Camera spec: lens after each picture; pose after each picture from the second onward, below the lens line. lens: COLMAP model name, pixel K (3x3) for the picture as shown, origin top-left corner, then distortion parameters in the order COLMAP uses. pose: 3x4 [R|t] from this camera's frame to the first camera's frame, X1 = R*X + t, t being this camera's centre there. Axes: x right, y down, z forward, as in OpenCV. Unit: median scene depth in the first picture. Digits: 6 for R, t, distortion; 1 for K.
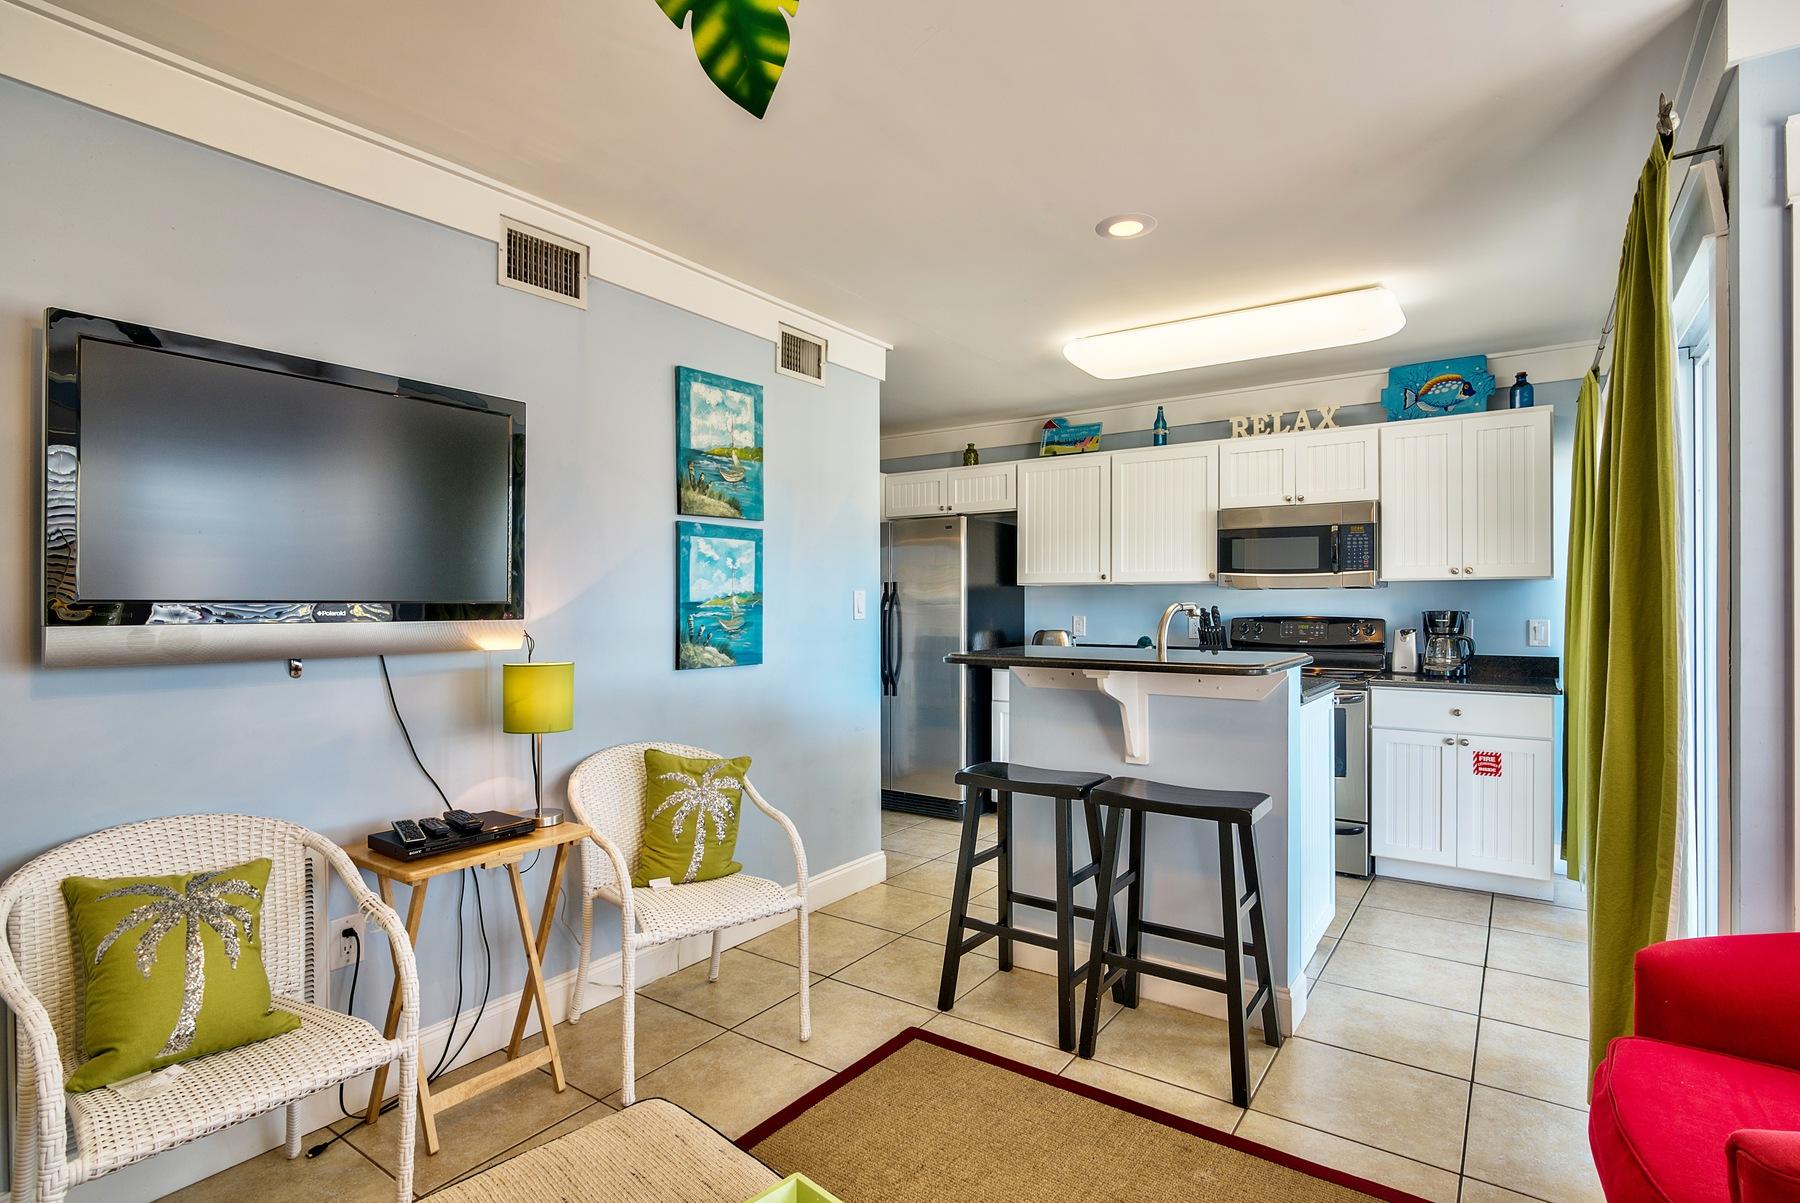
lens RADIAL K [[890.0, 0, 936.0], [0, 890.0, 599.5], [0, 0, 1]] dist [0.001053, 0.000445]
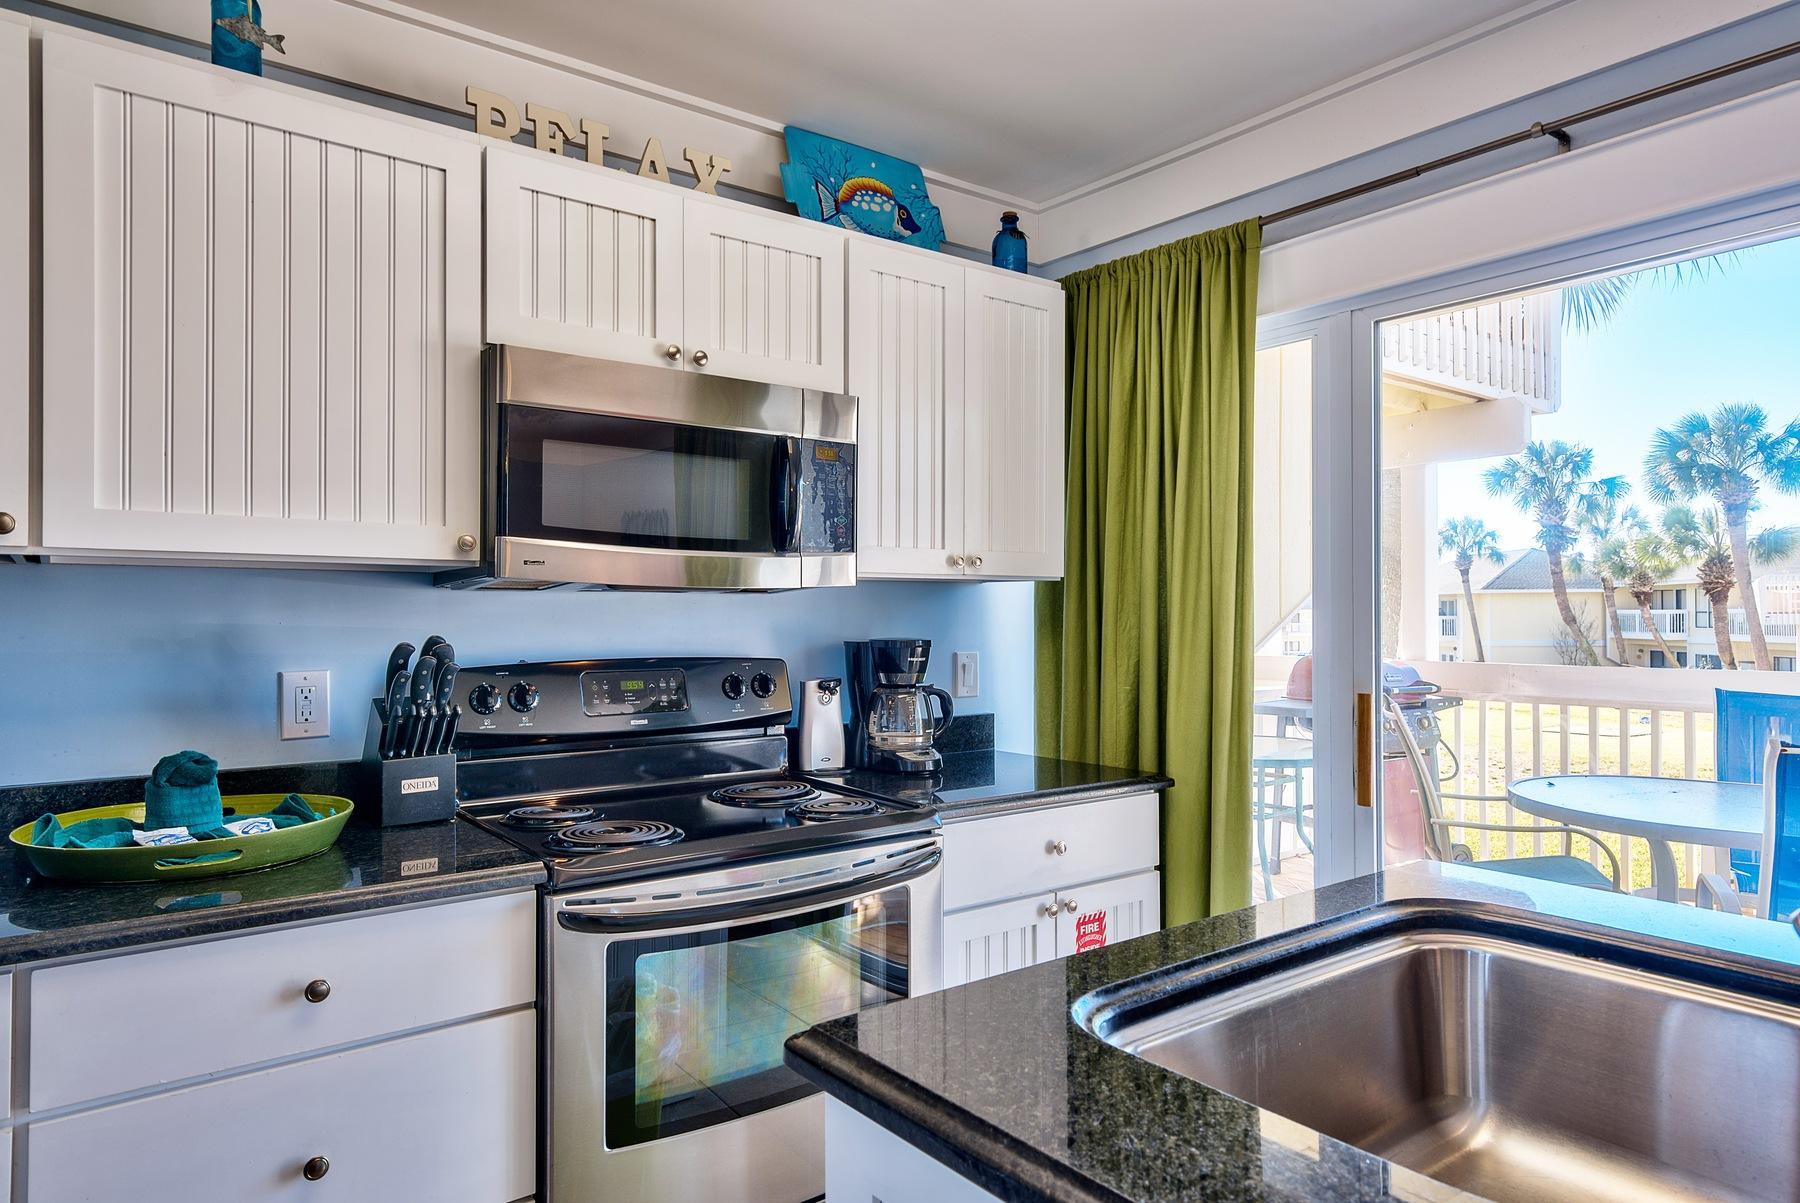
lens RADIAL K [[1091.7, 0, 891.9], [0, 1091.7, 605.6], [0, 0, 1]] dist [-0.002260, -0.000685]
pose [[0.324785, 0.009118, 0.945744, -0.015406], [-0.003176, 0.999958, -0.008550, -0.001518], [-0.945783, -0.000226, 0.324800, 0.848670]]
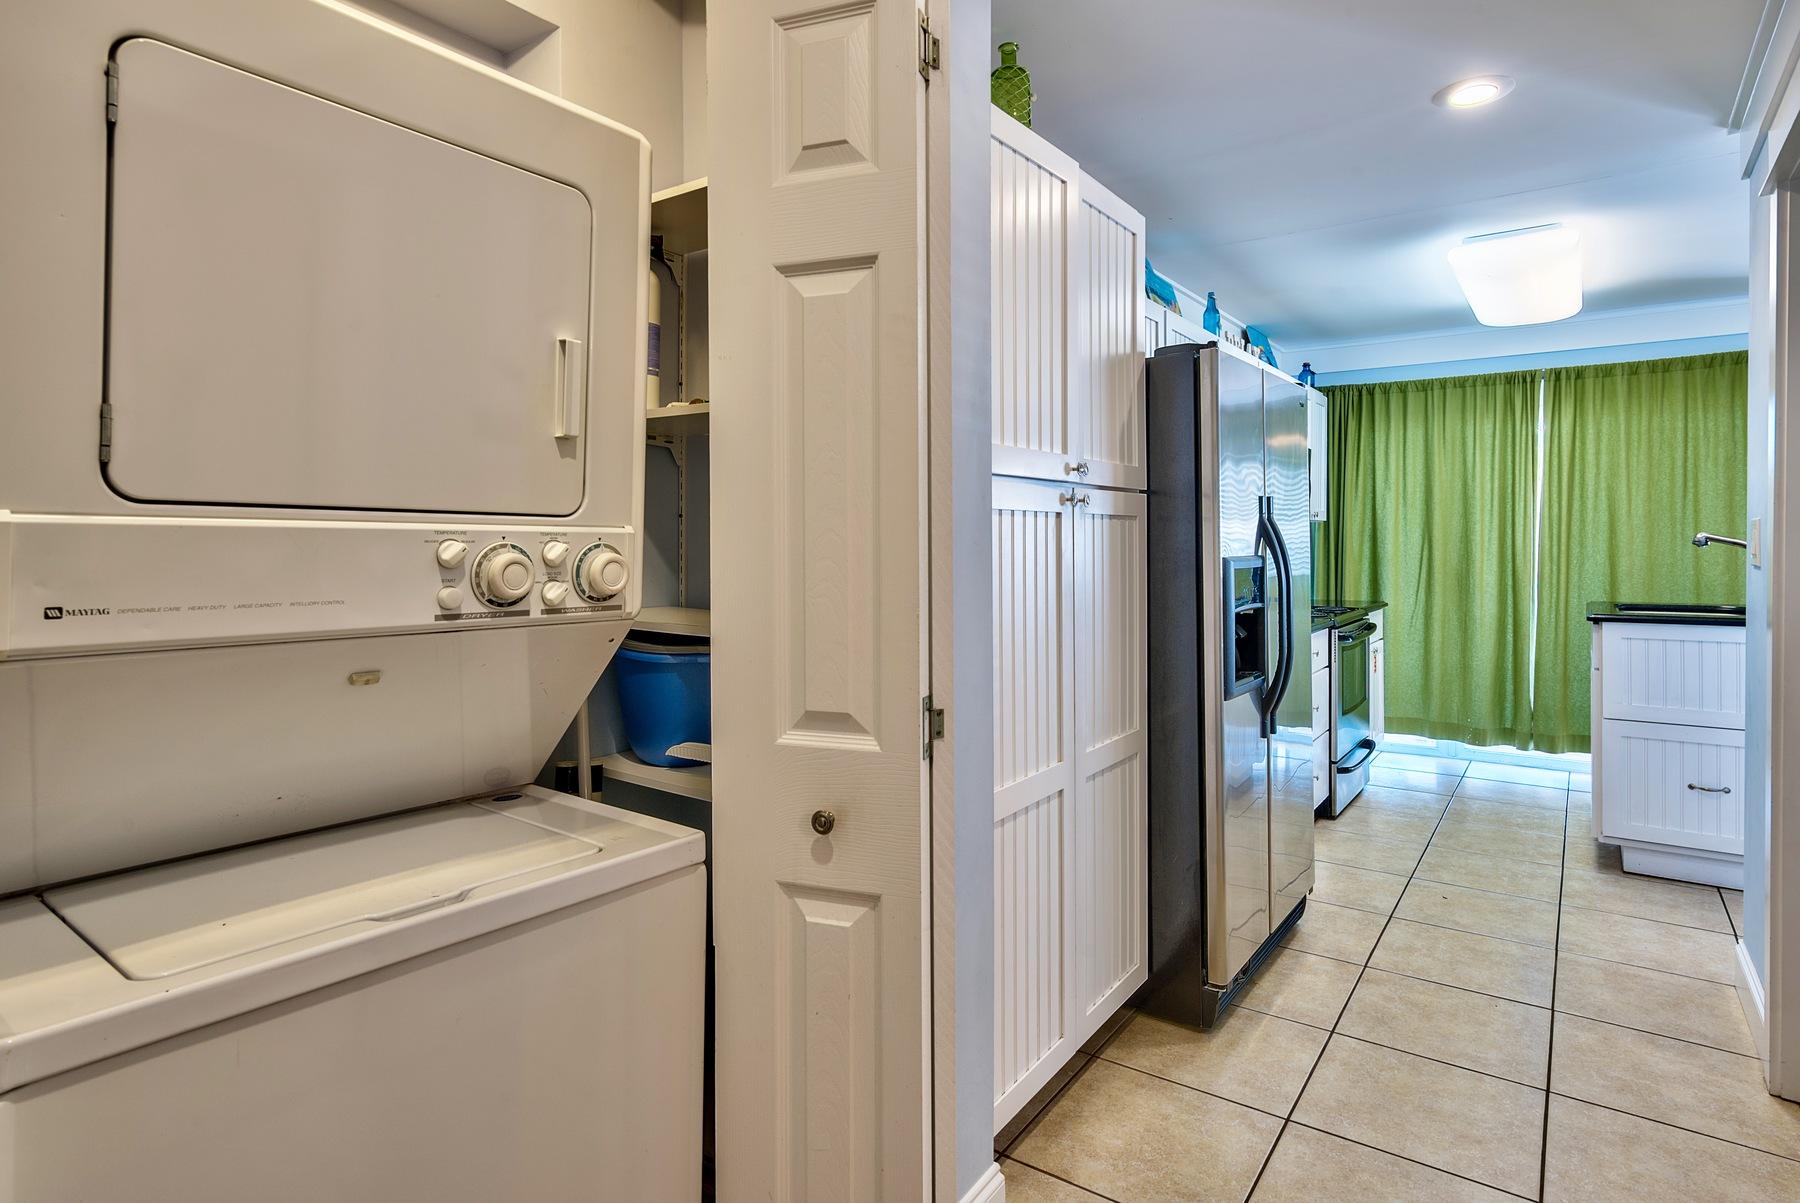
lens RADIAL K [[949.2, 0, 897.7], [0, 949.2, 540.9], [0, 0, 1]] dist [-0.022455, 0.000125]
pose [[0.047642, 0.003245, 0.998859, -0.742906], [0.001826, 0.999993, -0.003336, 0.007532], [-0.998863, 0.001983, 0.047636, 1.532643]]
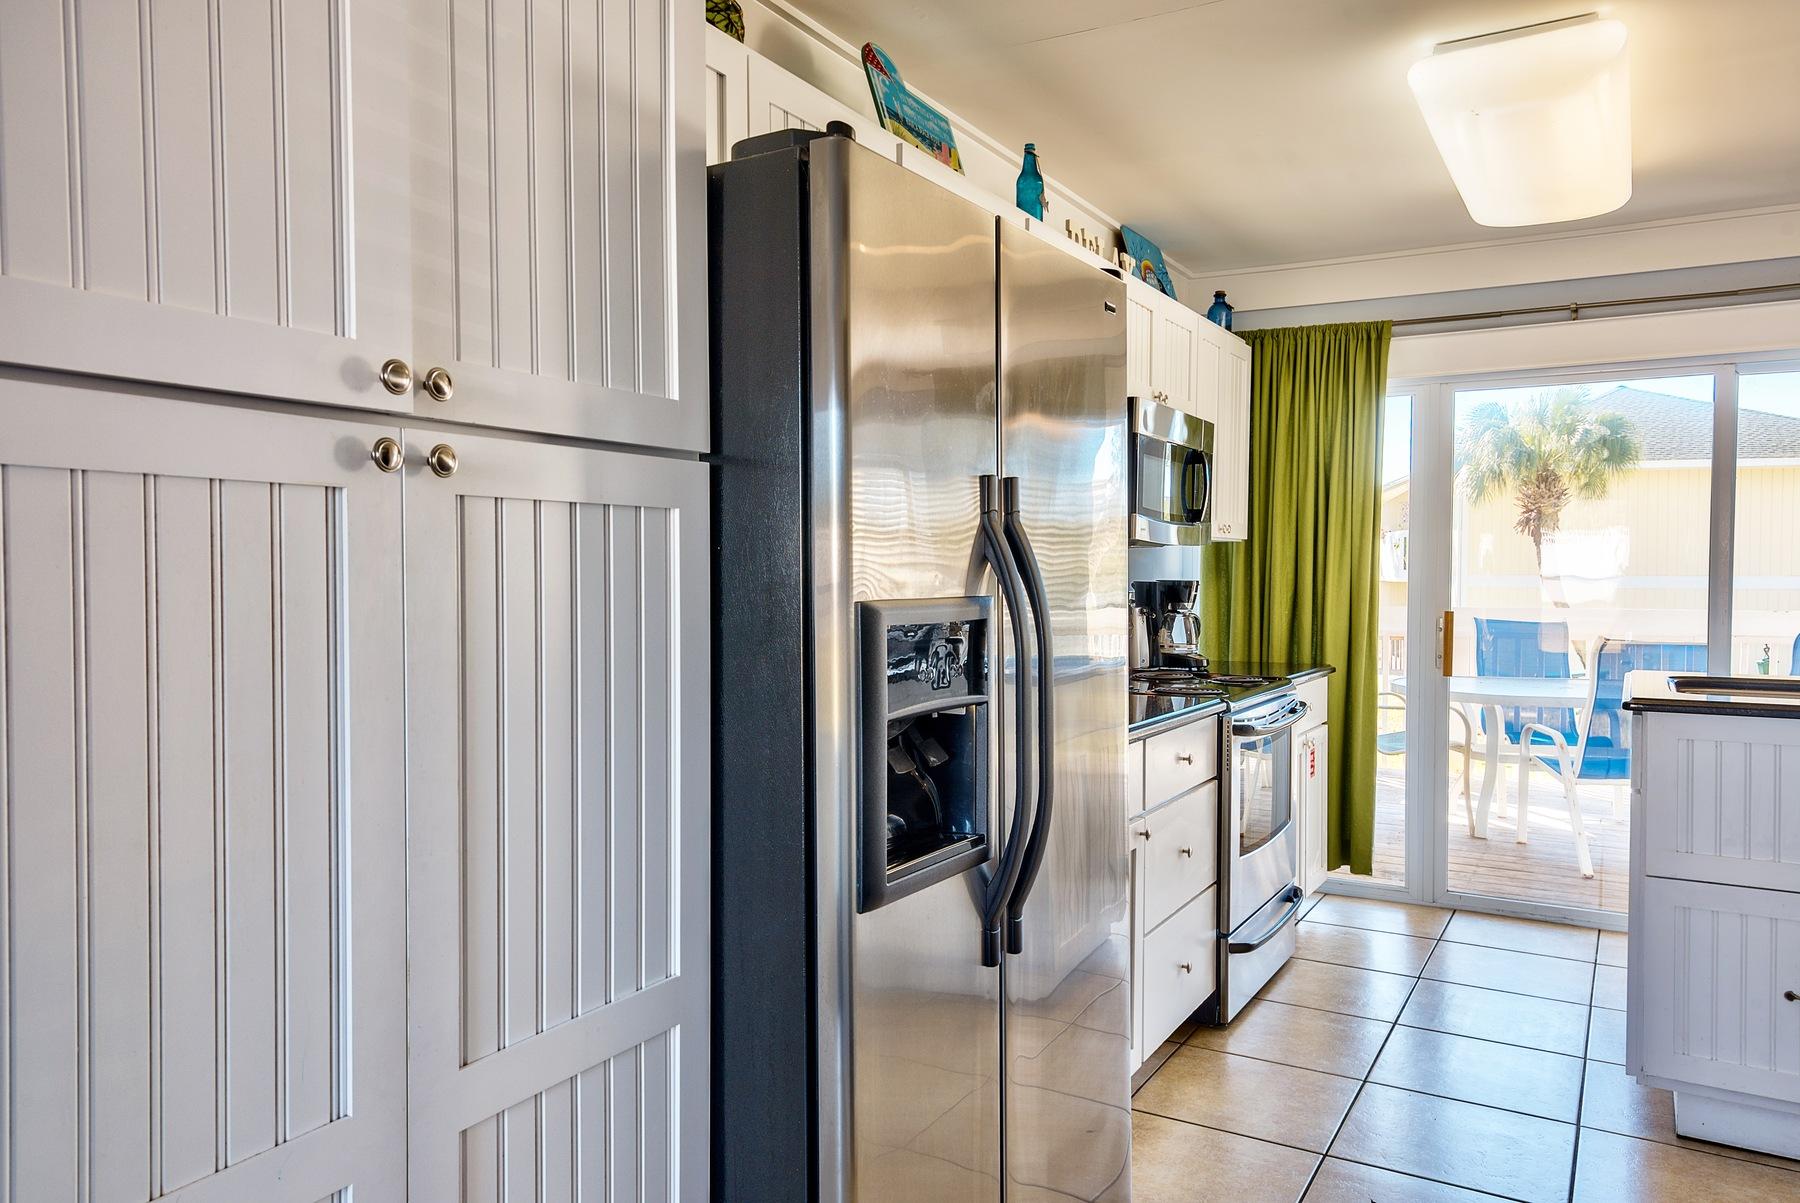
lens RADIAL K [[1260.8, 0, 908.5], [0, 1260.8, 598.4], [0, 0, 1]] dist [0.004600, 0.003060]
pose [[-0.062324, -0.020817, 0.997839, -0.500468], [-0.005776, 0.999773, 0.020497, 0.007904], [-0.998039, -0.004486, -0.062430, 1.364233]]
